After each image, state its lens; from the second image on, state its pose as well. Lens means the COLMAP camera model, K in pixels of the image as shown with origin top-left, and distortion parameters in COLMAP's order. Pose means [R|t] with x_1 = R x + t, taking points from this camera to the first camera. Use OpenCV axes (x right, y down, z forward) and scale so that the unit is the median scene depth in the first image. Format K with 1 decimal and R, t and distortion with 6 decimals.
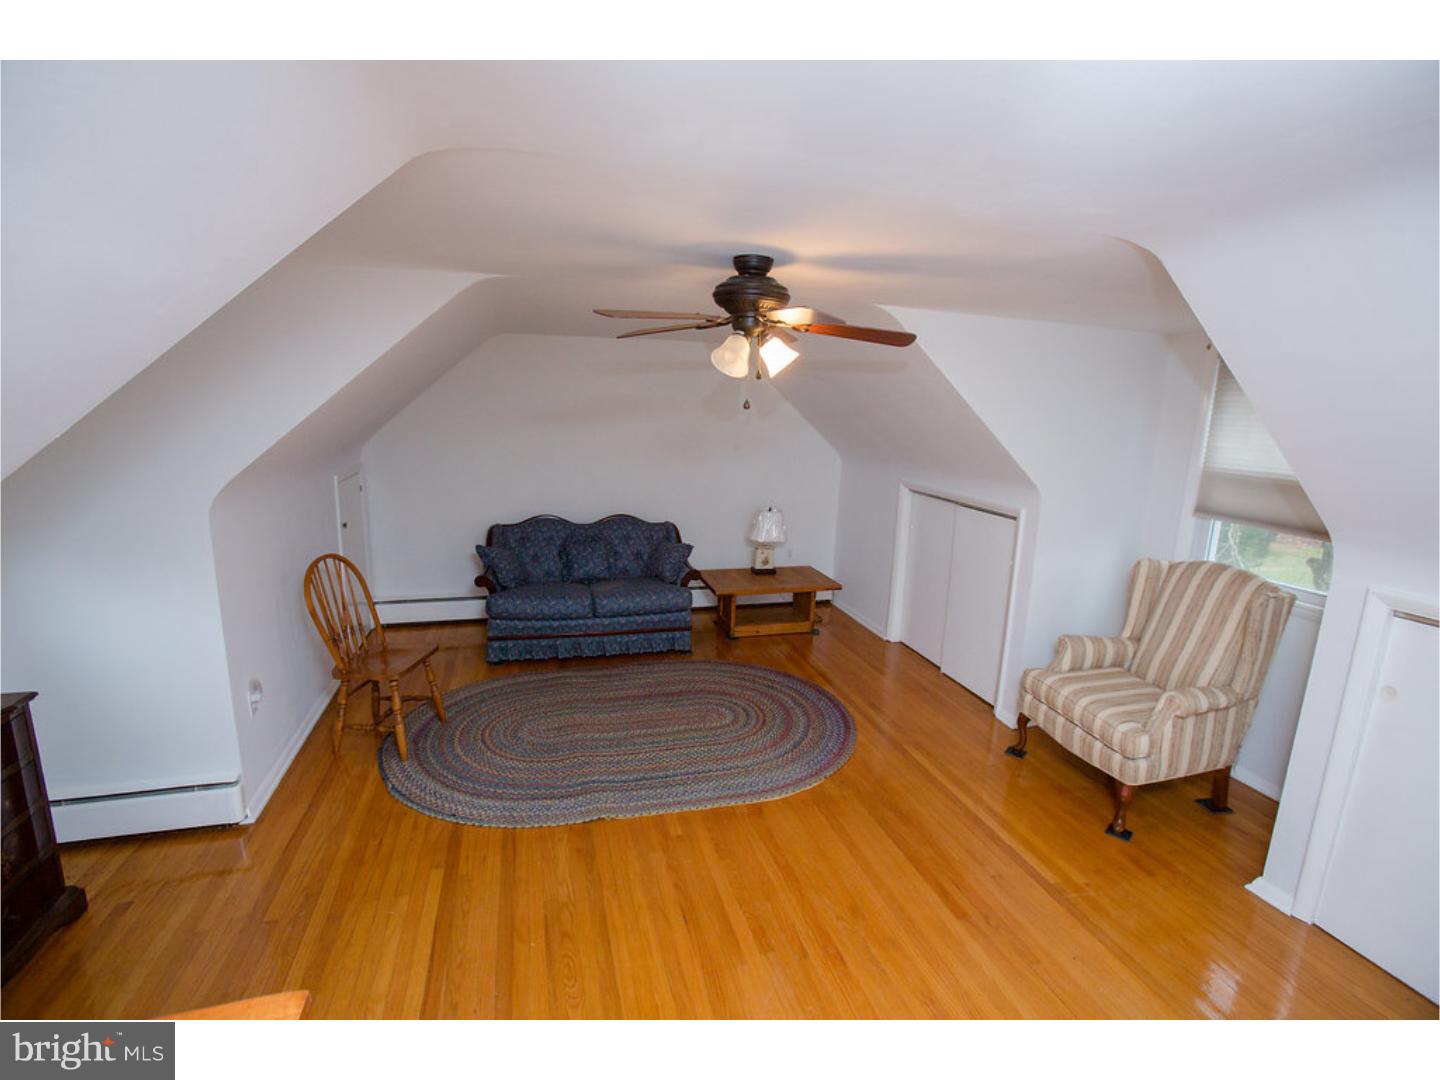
lens RADIAL K [[647.0, 0, 717.0], [0, 647.0, 532.9], [0, 0, 1]] dist [-0.054604, 0.000203]
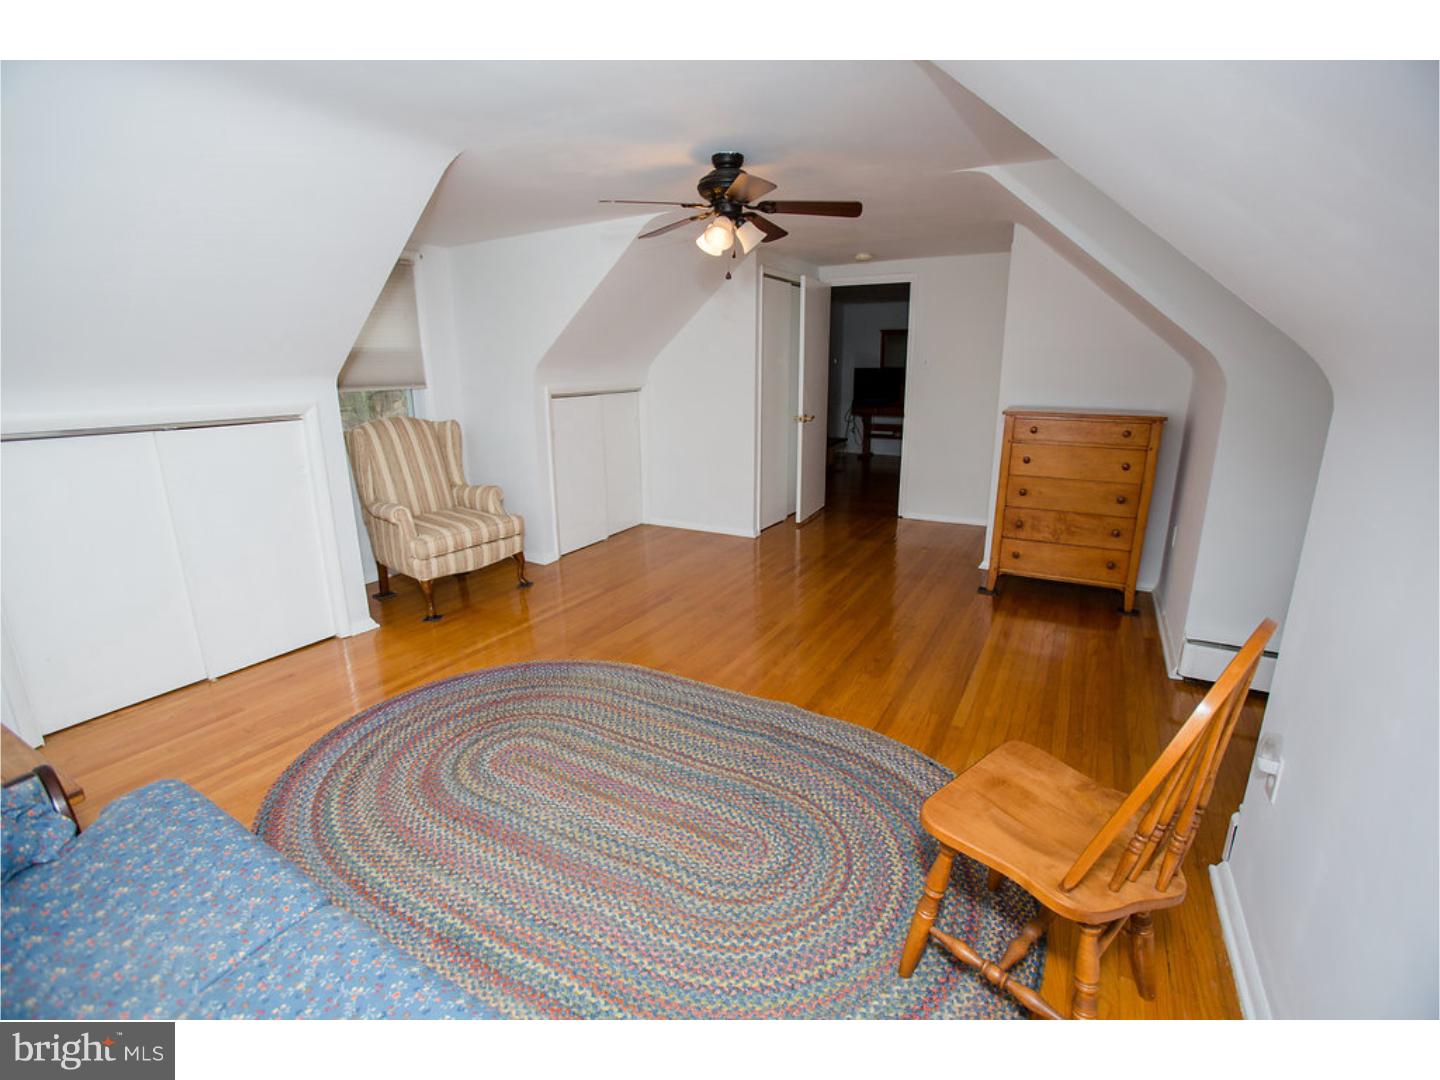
lens RADIAL K [[647.0, 0, 717.0], [0, 647.0, 532.9], [0, 0, 1]] dist [-0.054604, 0.000203]
pose [[-0.697013, -0.198835, 0.688939, -0.600143], [0.128482, 0.910605, 0.392798, -0.155787], [-0.705453, 0.362302, -0.609157, 1.305040]]
